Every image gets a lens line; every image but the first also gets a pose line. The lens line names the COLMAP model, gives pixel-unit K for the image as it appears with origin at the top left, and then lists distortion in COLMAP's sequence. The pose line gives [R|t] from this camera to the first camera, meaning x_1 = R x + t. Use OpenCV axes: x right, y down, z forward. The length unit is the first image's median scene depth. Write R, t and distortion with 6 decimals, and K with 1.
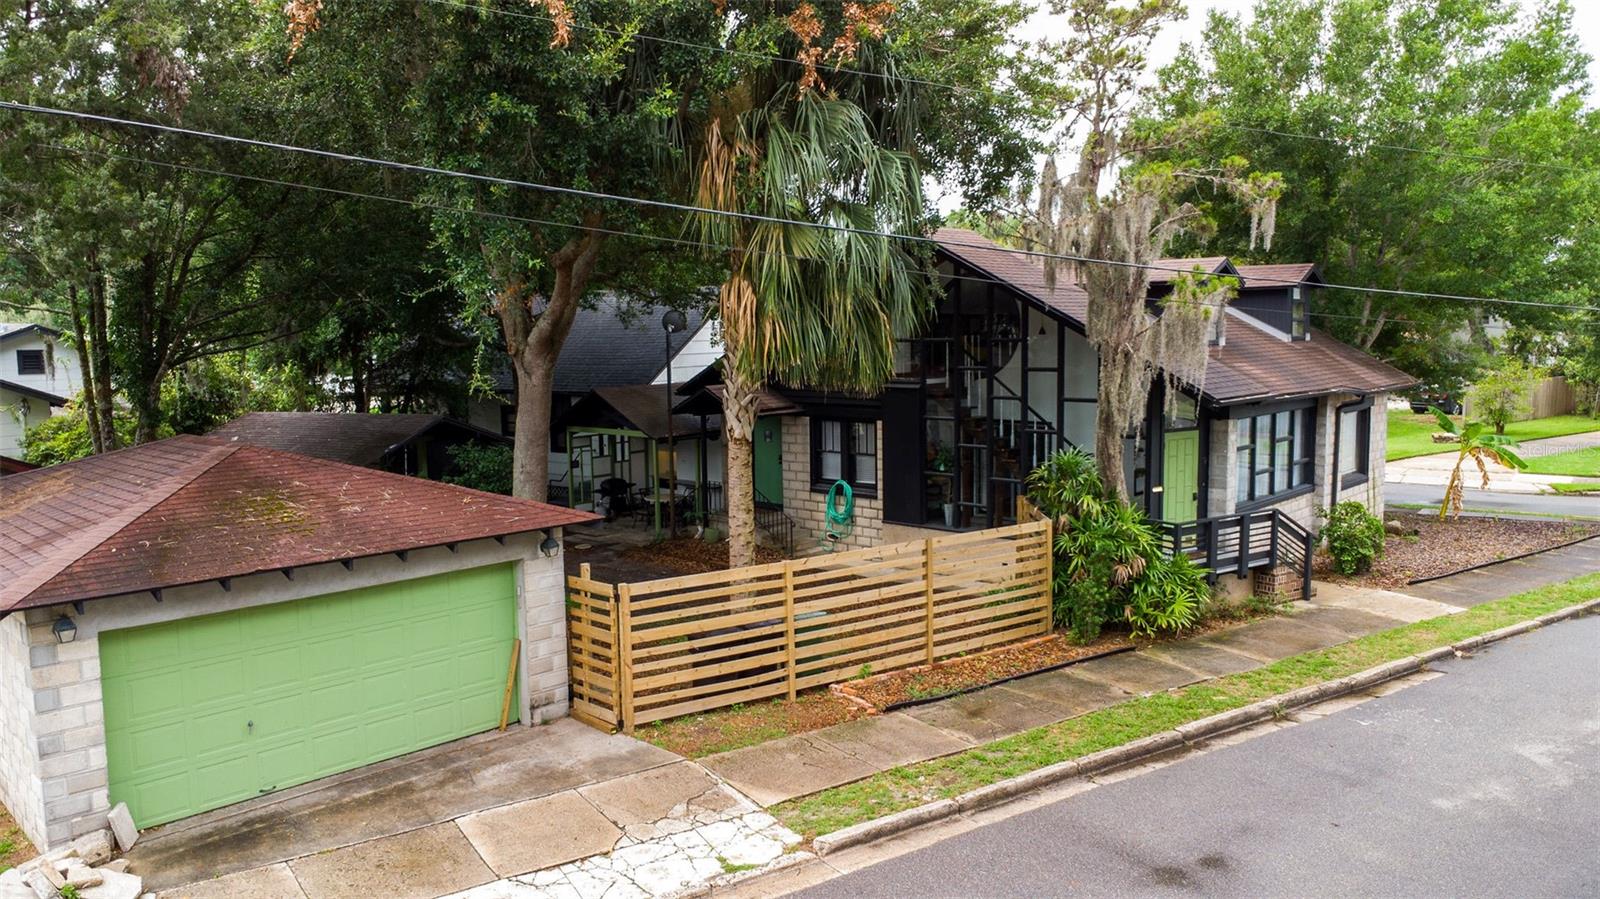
lens RADIAL K [[1158.8, 0, 800.0], [0, 1158.8, 449.5], [0, 0, 1]] dist [0.015698, -0.009162]
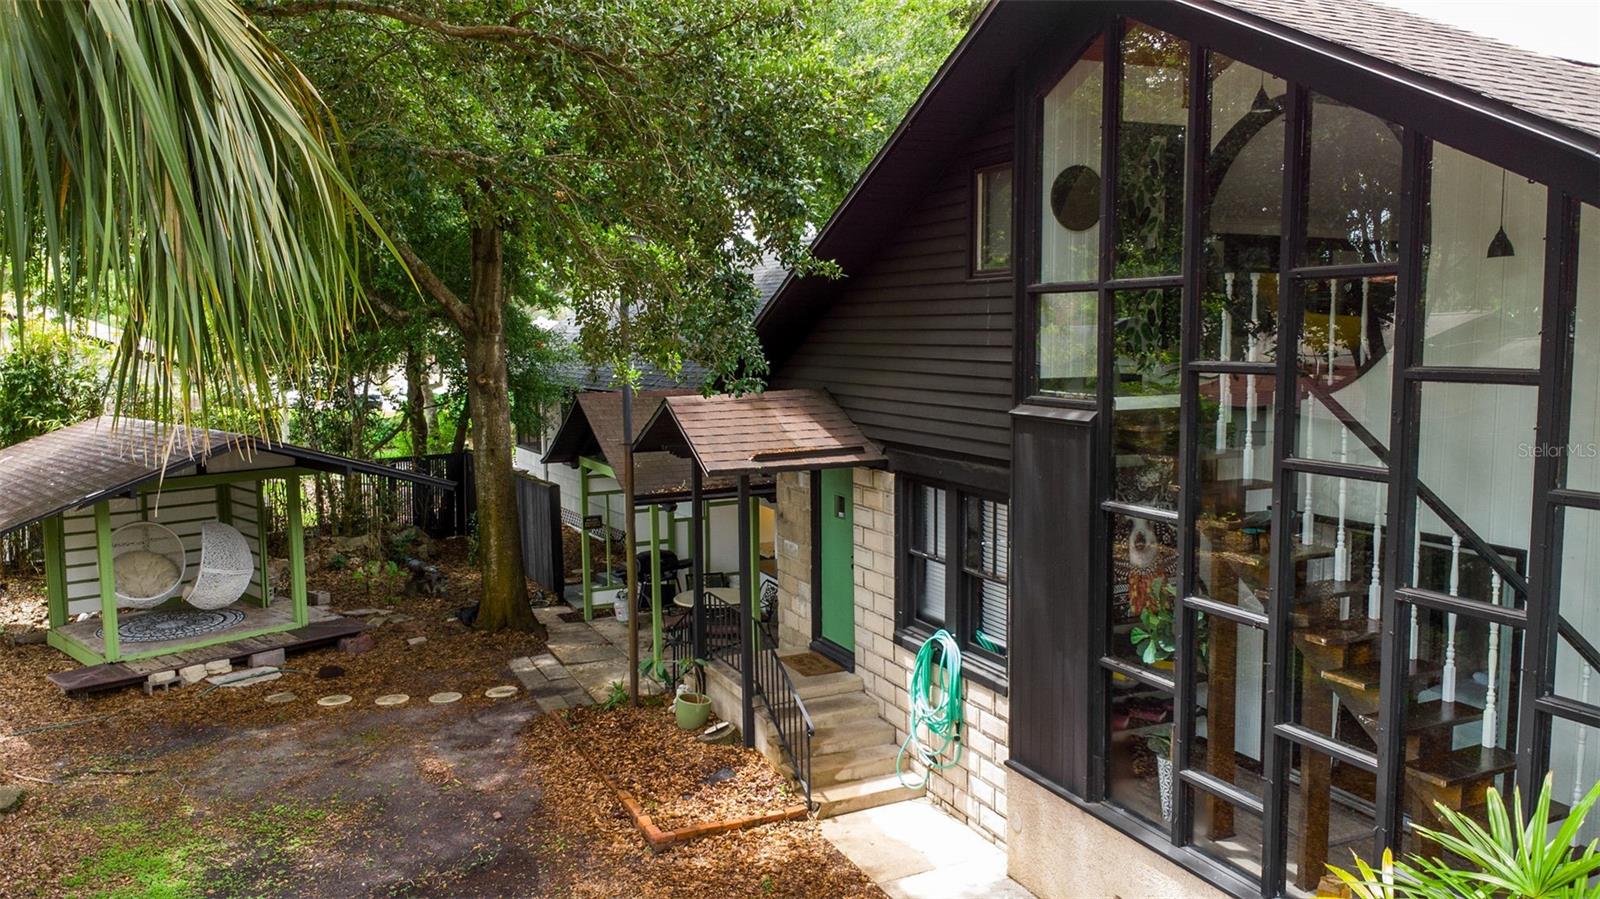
lens RADIAL K [[1157.5, 0, 800.0], [0, 1157.5, 449.5], [0, 0, 1]] dist [0.011786, 0.005789]
pose [[0.924035, 0.045665, -0.379572, 0.176629], [-0.045092, 0.998929, 0.010404, -0.050405], [0.379640, 0.007502, 0.925104, 0.731845]]
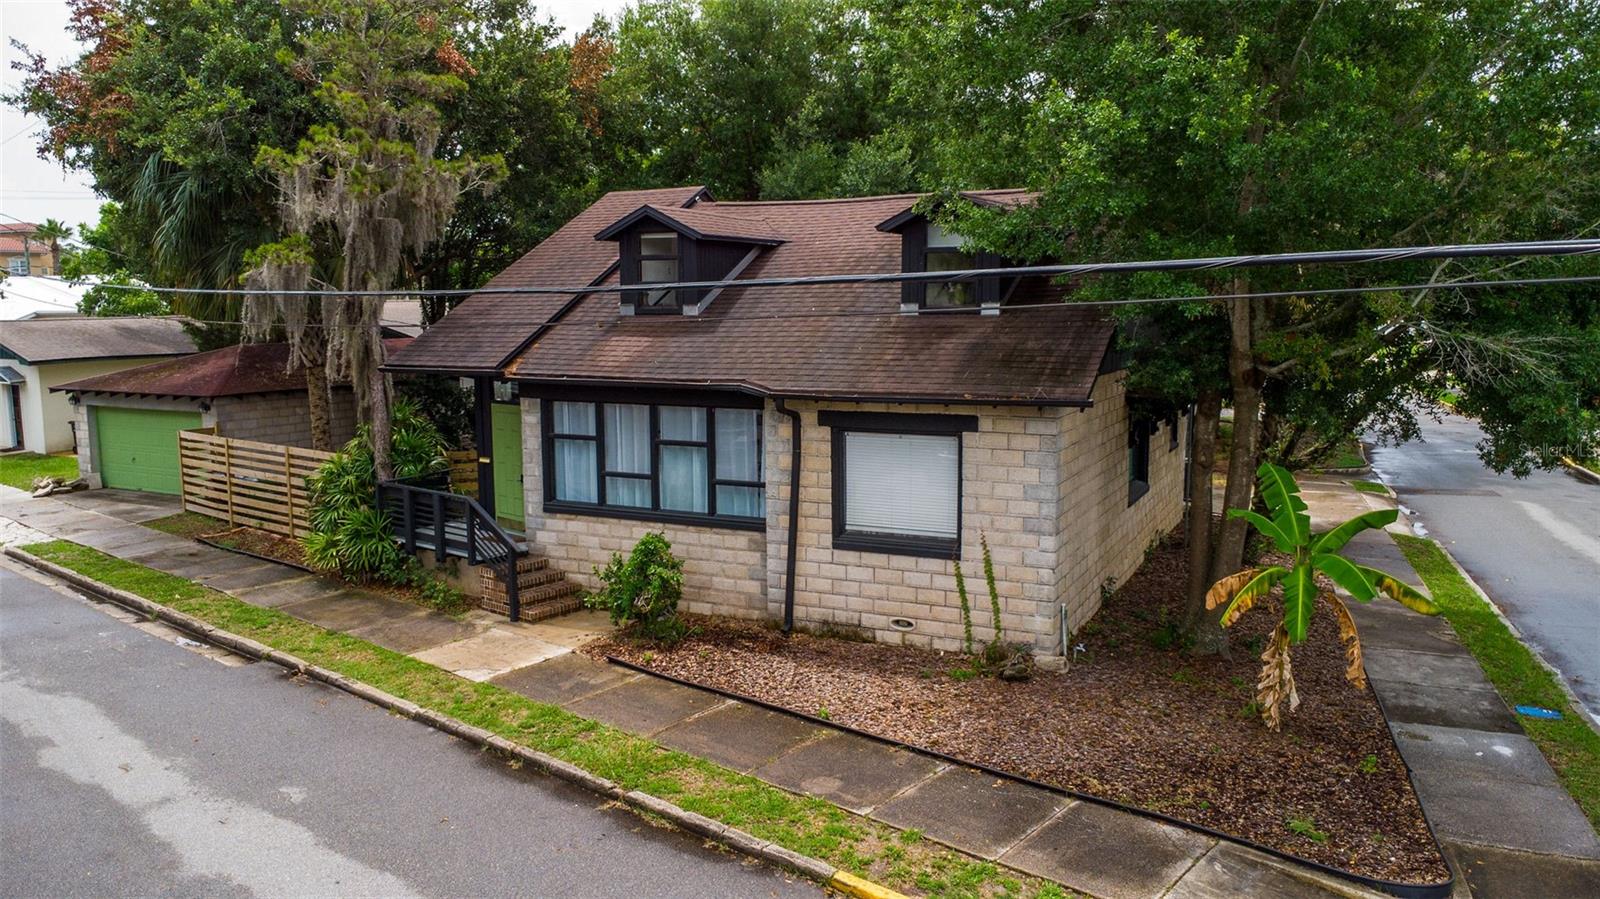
lens RADIAL K [[1158.8, 0, 800.0], [0, 1158.8, 449.5], [0, 0, 1]] dist [0.015698, -0.009162]
pose [[0.280958, 0.134677, -0.950223, 1.294325], [-0.099052, 0.988887, 0.110870, -0.107340], [0.954595, 0.062972, 0.291176, 0.964352]]
